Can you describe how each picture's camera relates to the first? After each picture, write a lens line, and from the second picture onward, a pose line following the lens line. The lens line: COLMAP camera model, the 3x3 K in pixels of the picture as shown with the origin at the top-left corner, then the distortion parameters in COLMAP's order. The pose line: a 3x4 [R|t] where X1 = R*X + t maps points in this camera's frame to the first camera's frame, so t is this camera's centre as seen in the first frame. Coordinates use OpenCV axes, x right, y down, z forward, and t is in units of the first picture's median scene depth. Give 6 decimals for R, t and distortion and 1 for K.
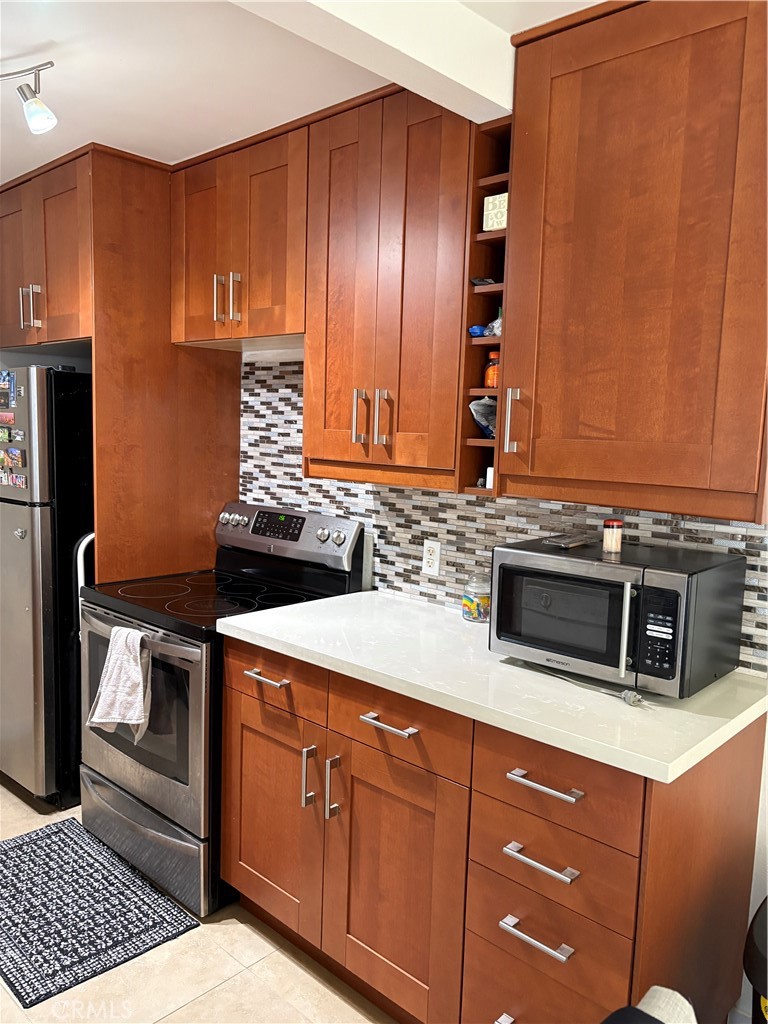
lens RADIAL K [[774.2, 0, 393.2], [0, 774.2, 535.6], [0, 0, 1]] dist [0.030631, -0.011140]
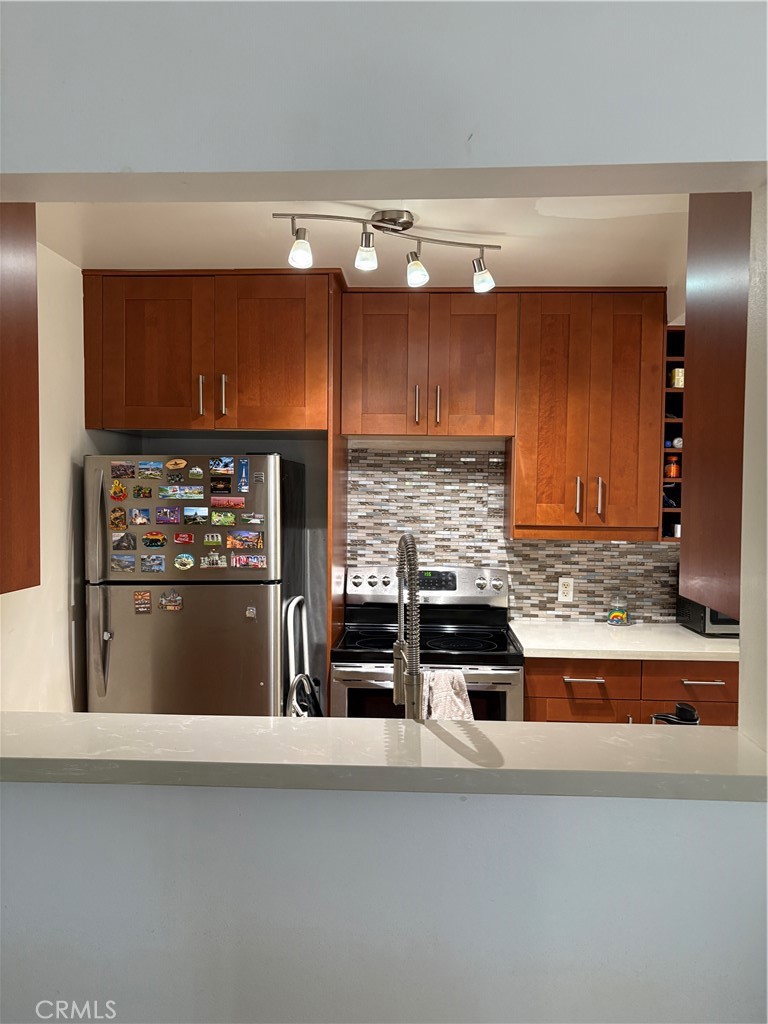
lens RADIAL K [[774.2, 0, 375.2], [0, 774.2, 514.4], [0, 0, 1]] dist [0.030631, -0.011140]
pose [[0.781203, -0.041130, 0.622921, -1.060709], [0.100080, 0.993173, -0.059934, -0.056236], [-0.616203, 0.109162, 0.779985, 0.072771]]
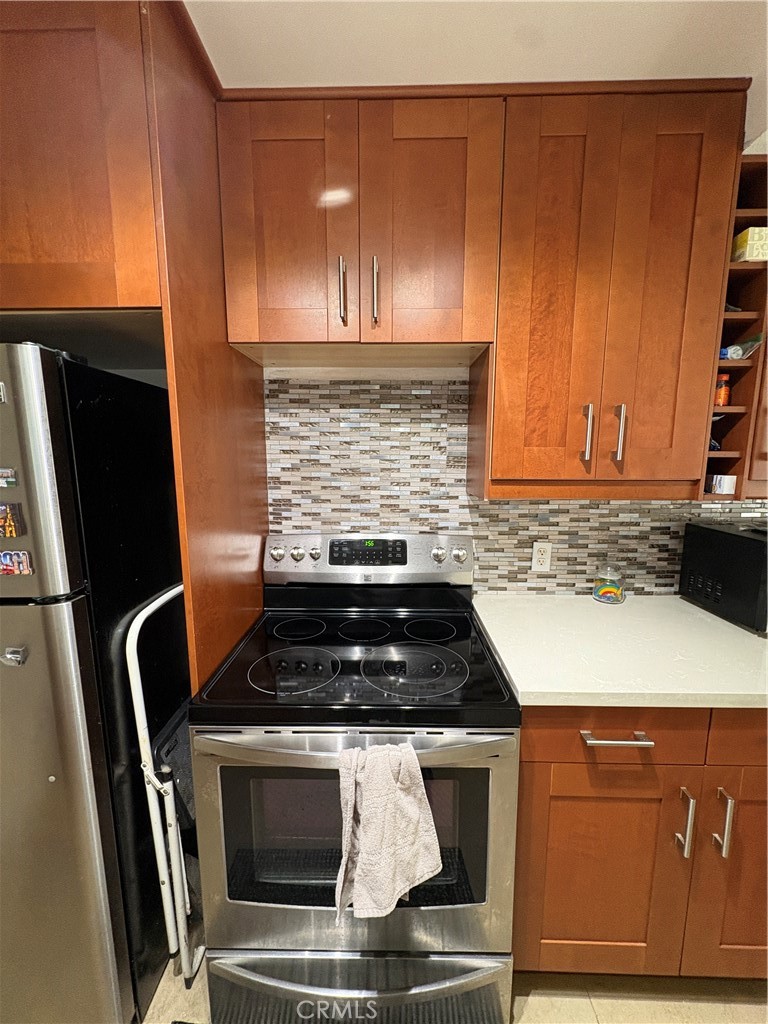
lens RADIAL K [[405.8, 0, 388.1], [0, 405.8, 516.3], [0, 0, 1]] dist [-0.001235, 0.000575]
pose [[0.749205, -0.132330, 0.648984, -0.483760], [0.114809, 0.990952, 0.069521, -0.095370], [-0.652311, 0.022424, 0.757619, 0.649931]]
